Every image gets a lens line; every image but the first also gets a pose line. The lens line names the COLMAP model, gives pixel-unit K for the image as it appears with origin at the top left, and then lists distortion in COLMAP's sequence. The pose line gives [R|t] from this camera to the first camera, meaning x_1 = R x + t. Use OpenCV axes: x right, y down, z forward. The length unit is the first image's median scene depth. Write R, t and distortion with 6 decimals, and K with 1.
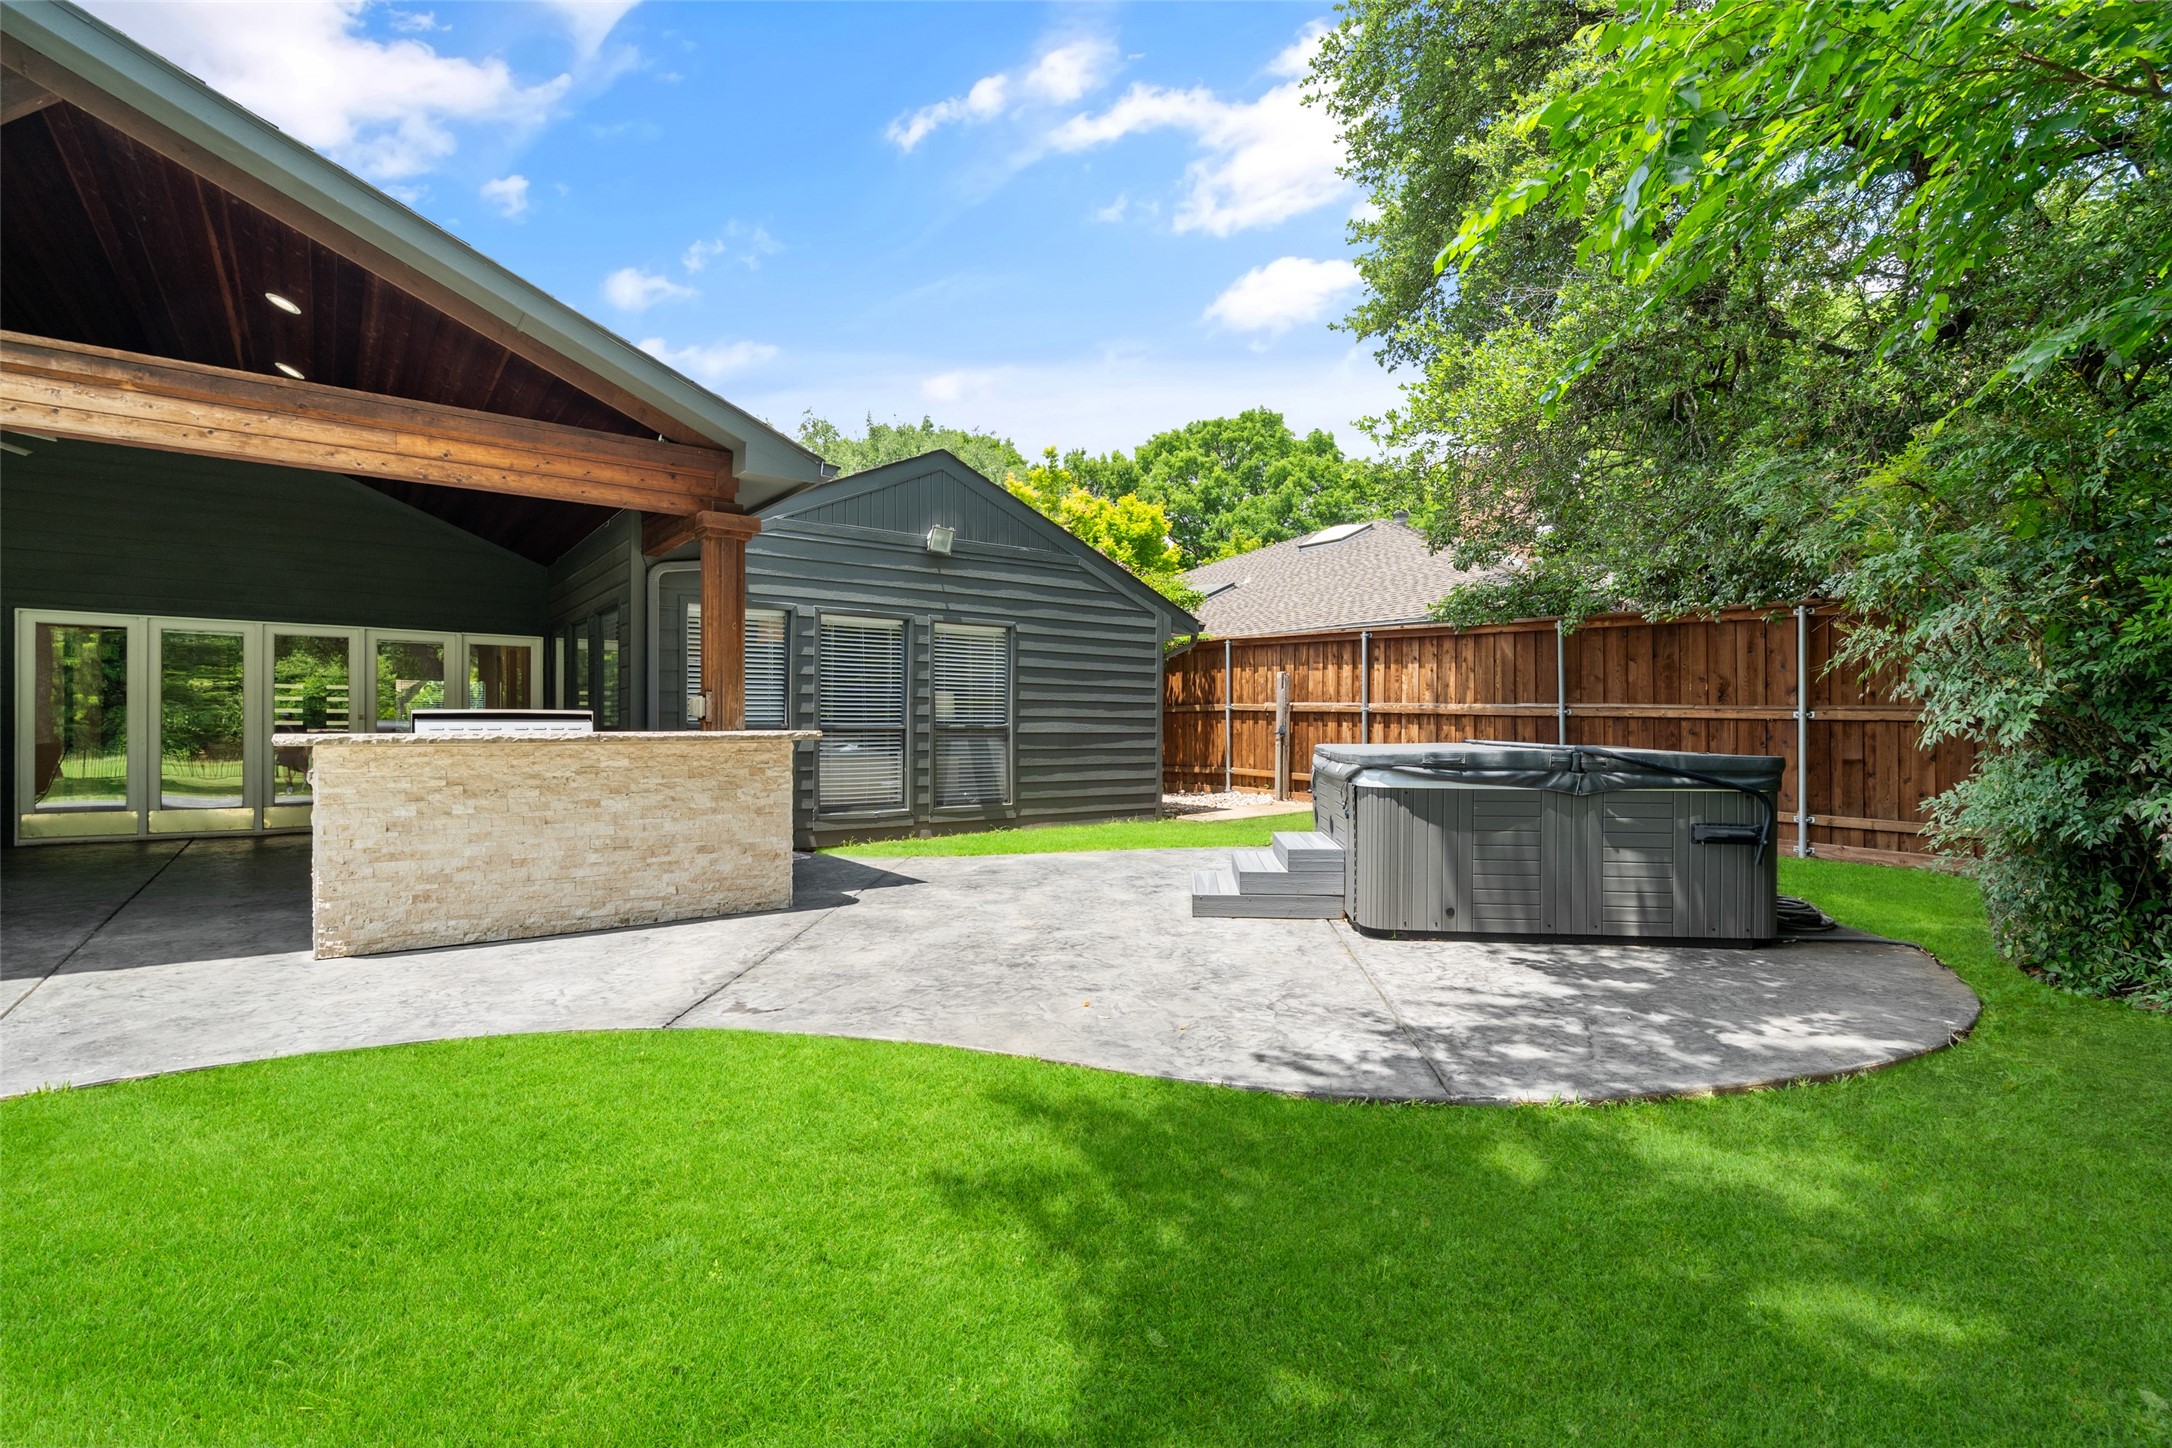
lens RADIAL K [[999.2, 0, 1086.0], [0, 999.2, 724.0], [0, 0, 1]] dist [0.001383, -0.000169]
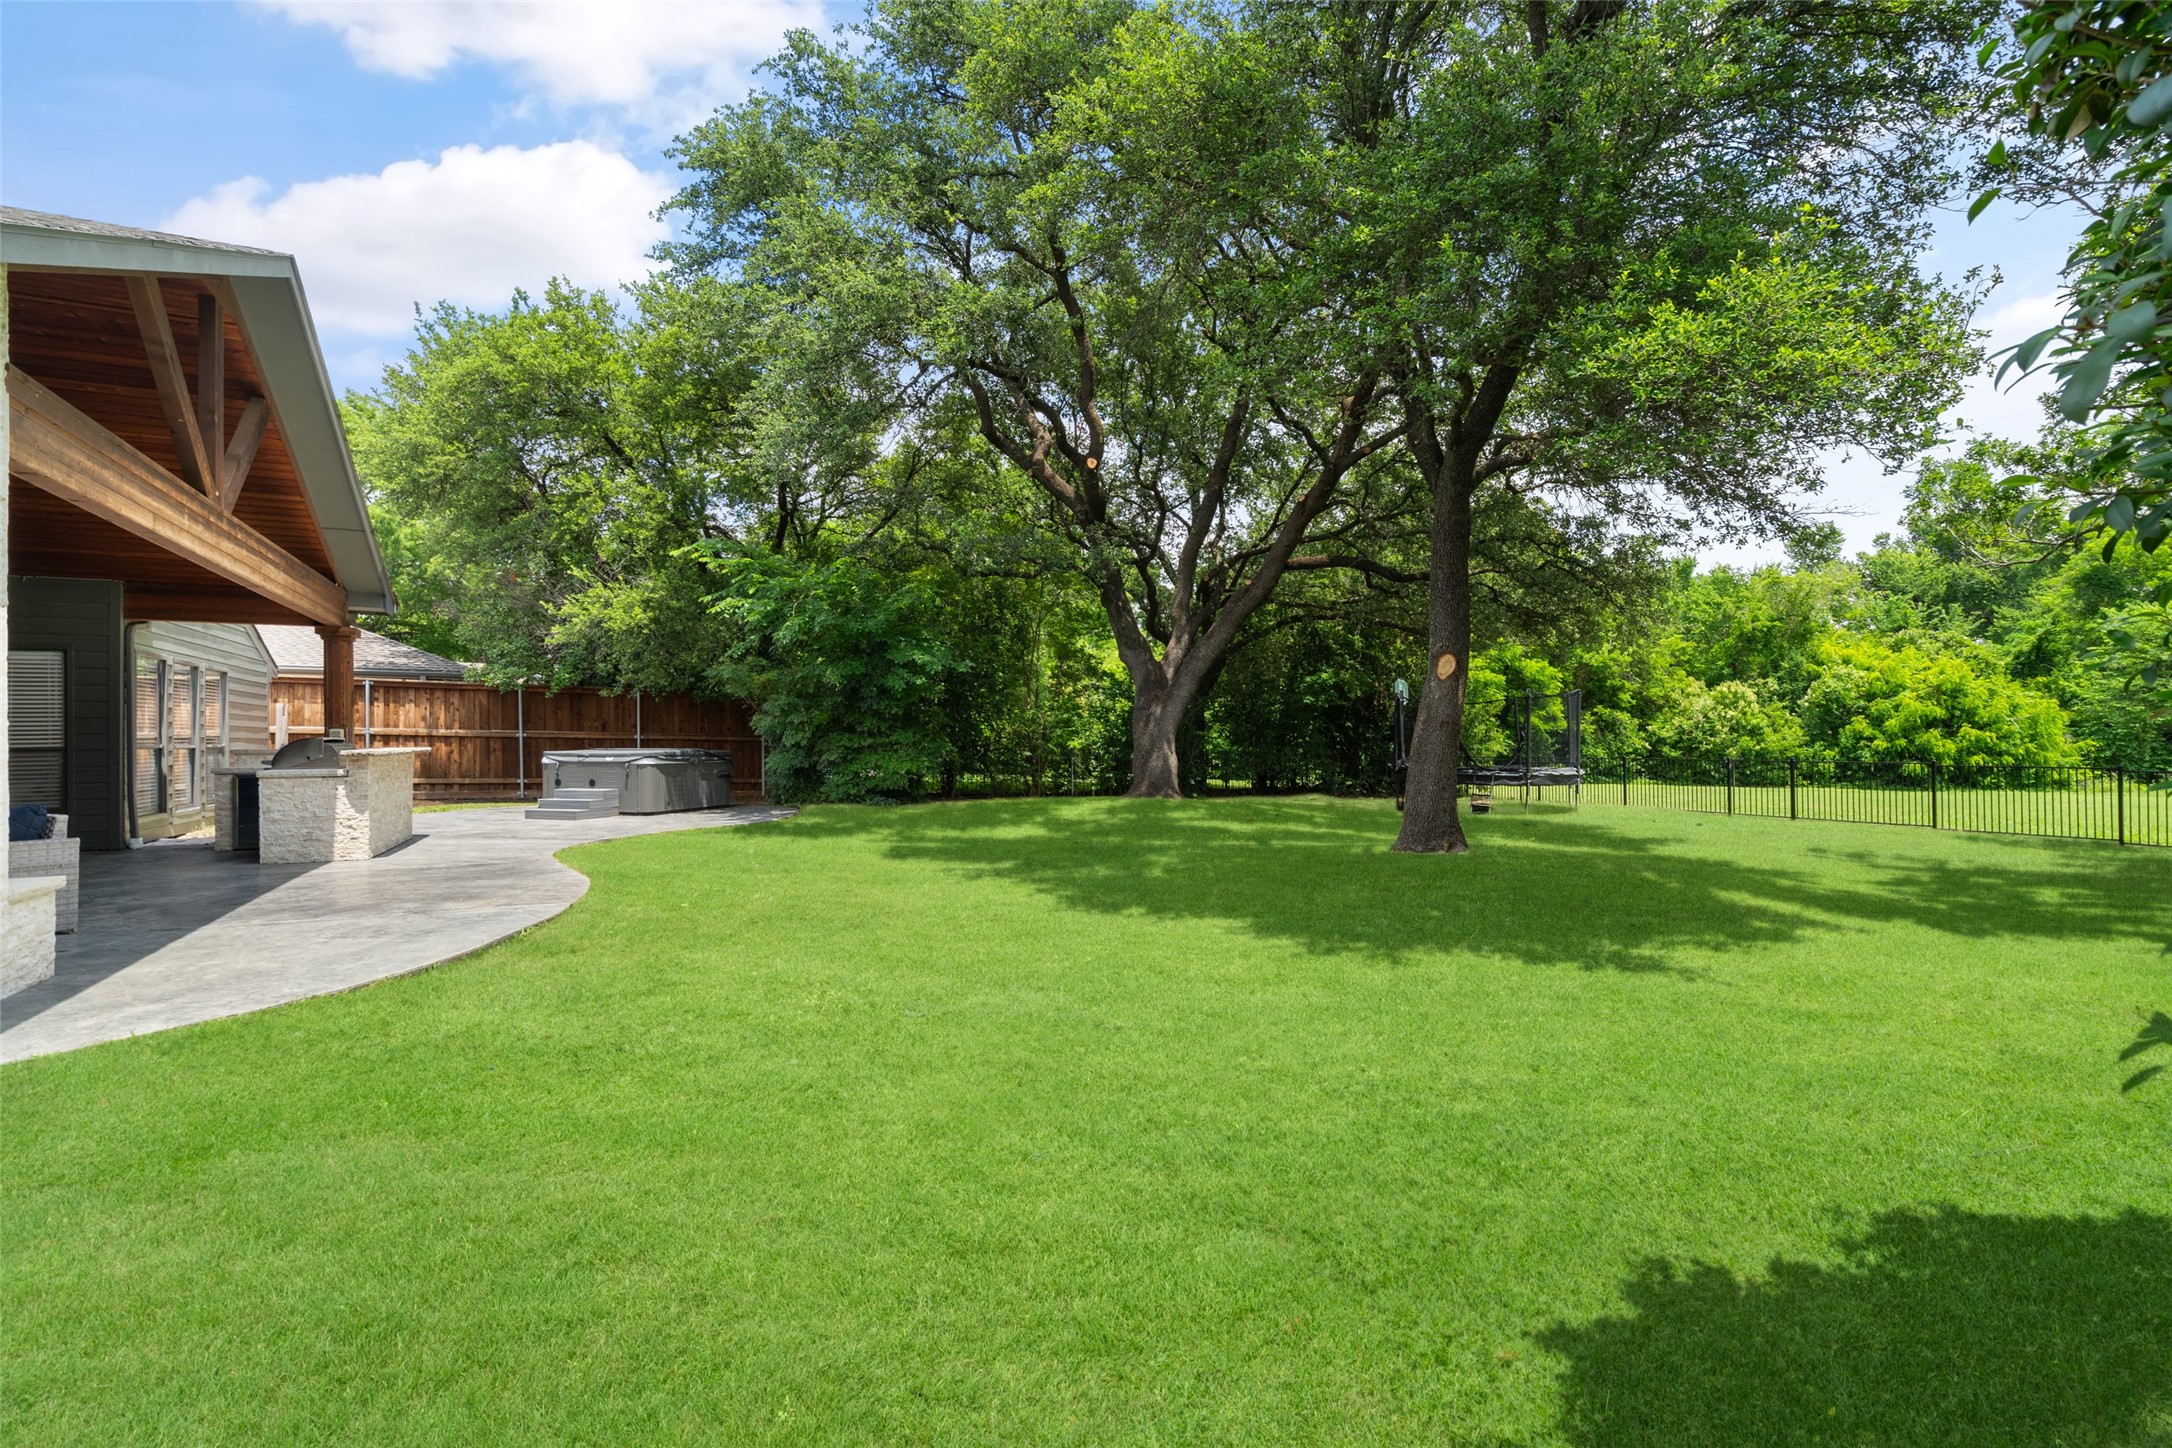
lens RADIAL K [[993.8, 0, 1091.3], [0, 993.8, 730.2], [0, 0, 1]] dist [0.004232, 0.000724]
pose [[0.135886, 0.005877, 0.990707, -1.332465], [0.001791, 0.999979, -0.006177, -0.007825], [-0.990723, 0.002613, 0.135873, -0.352987]]
